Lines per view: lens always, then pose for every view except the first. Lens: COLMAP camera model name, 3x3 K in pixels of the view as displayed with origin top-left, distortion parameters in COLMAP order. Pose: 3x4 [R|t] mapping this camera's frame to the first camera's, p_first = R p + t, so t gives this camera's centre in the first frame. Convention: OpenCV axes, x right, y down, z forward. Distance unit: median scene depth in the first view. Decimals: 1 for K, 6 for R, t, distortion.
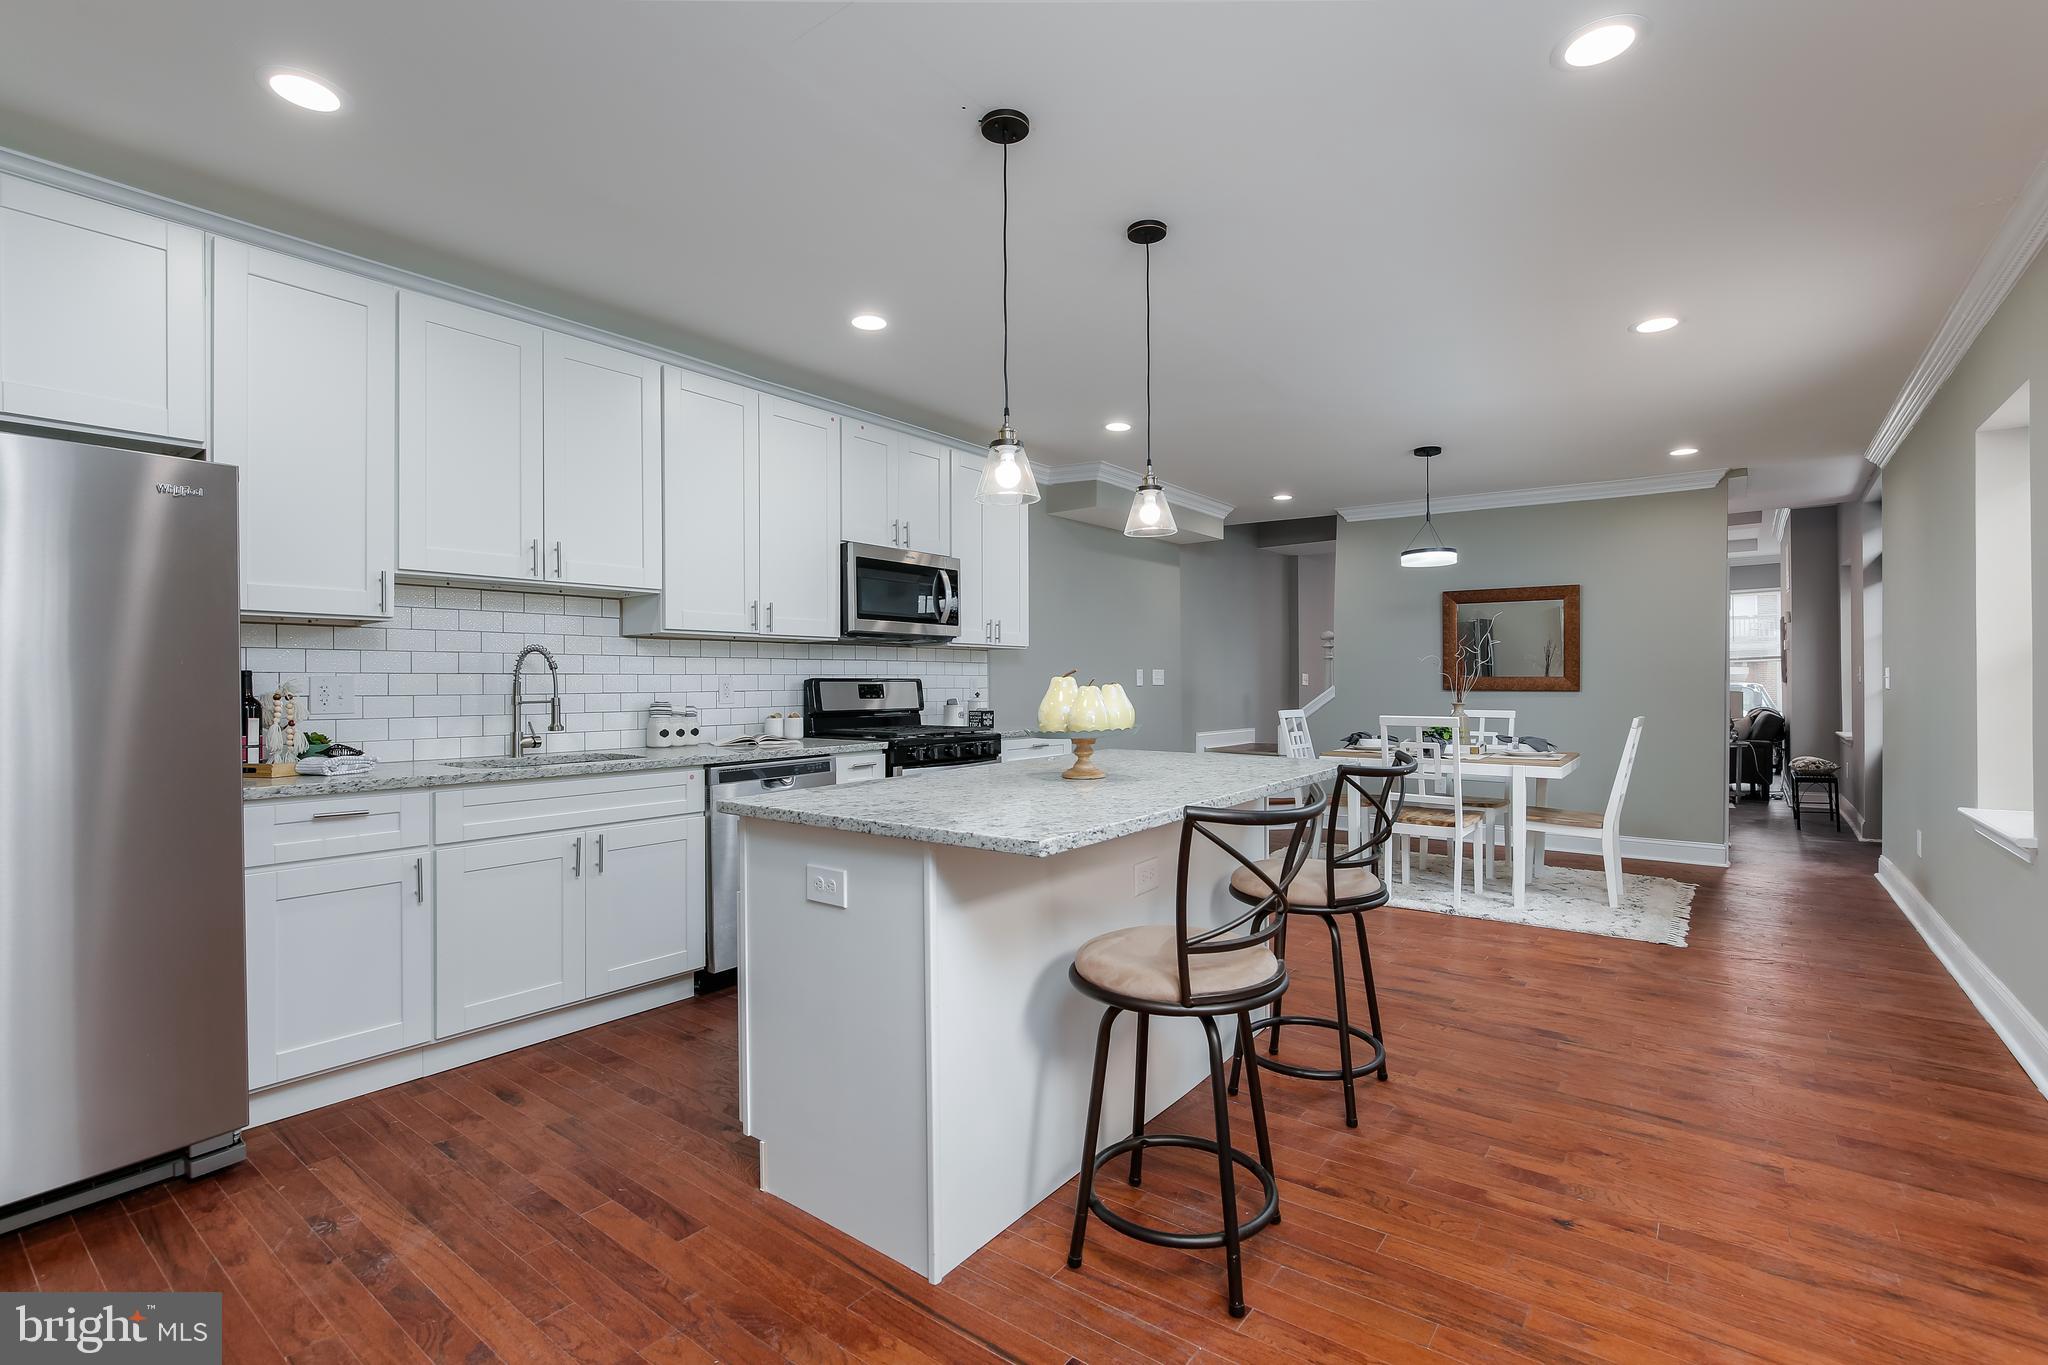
lens RADIAL K [[930.6, 0, 1024.1], [0, 930.6, 679.1], [0, 0, 1]] dist [-0.001469, -0.000059]
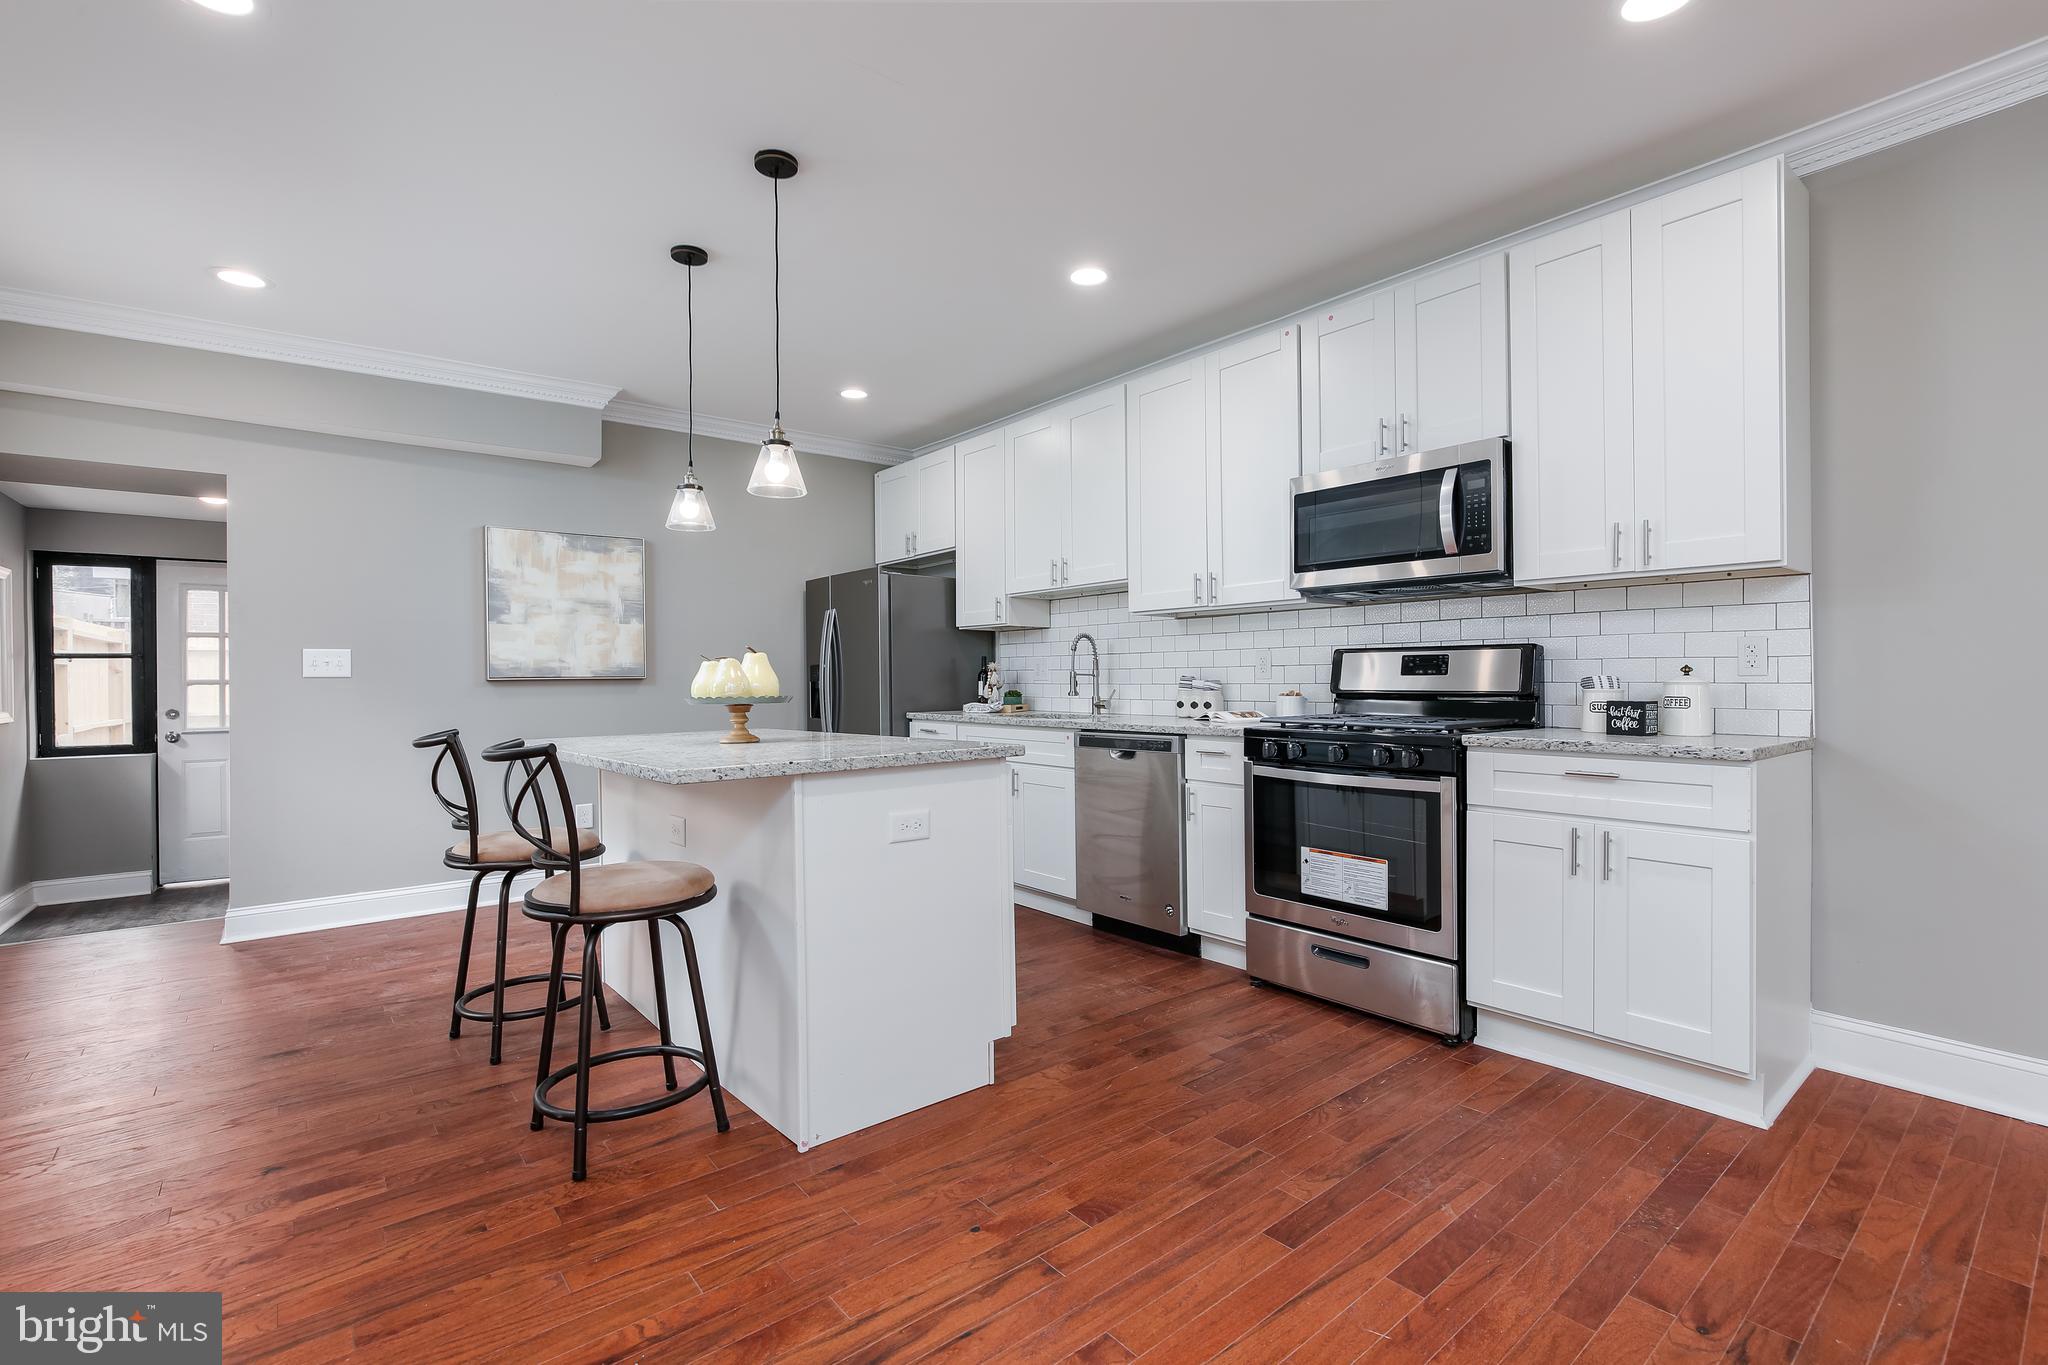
lens RADIAL K [[930.6, 0, 1029.2], [0, 930.6, 681.7], [0, 0, 1]] dist [-0.001469, -0.000059]
pose [[-0.233603, 0.011399, -0.972265, 0.781555], [0.013368, 0.999874, 0.008511, 0.021020], [0.972240, -0.011009, -0.233726, 1.168341]]
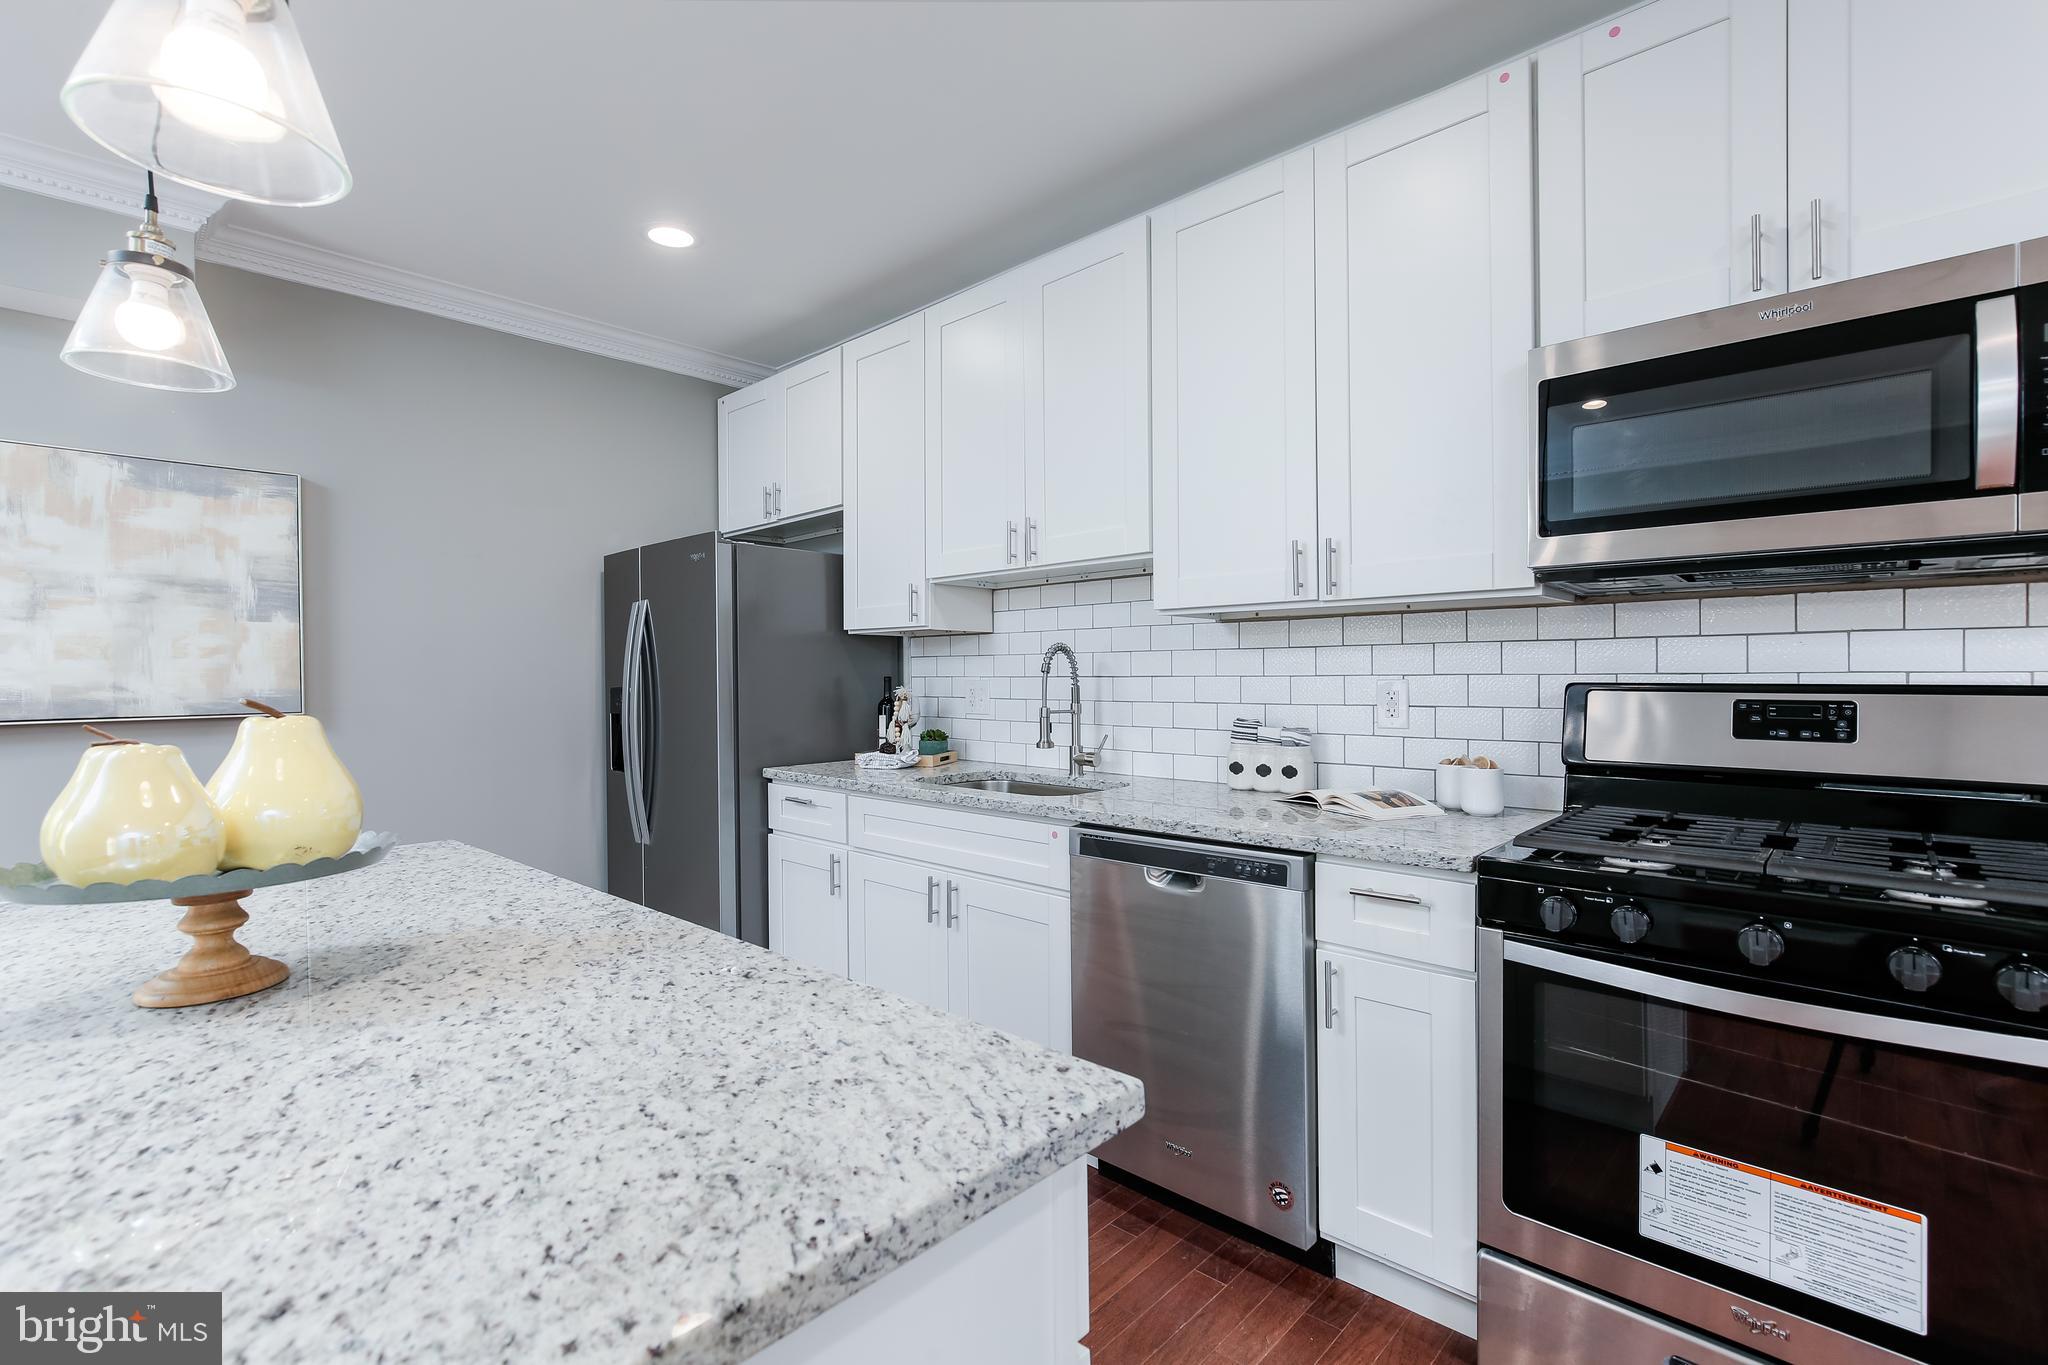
lens RADIAL K [[930.6, 0, 1026.1], [0, 930.6, 683.3], [0, 0, 1]] dist [-0.001469, -0.000059]
pose [[-0.106597, 0.015926, -0.994175, 0.293468], [0.011085, 0.999829, 0.014828, -0.012855], [0.994241, -0.009439, -0.106755, 0.996445]]
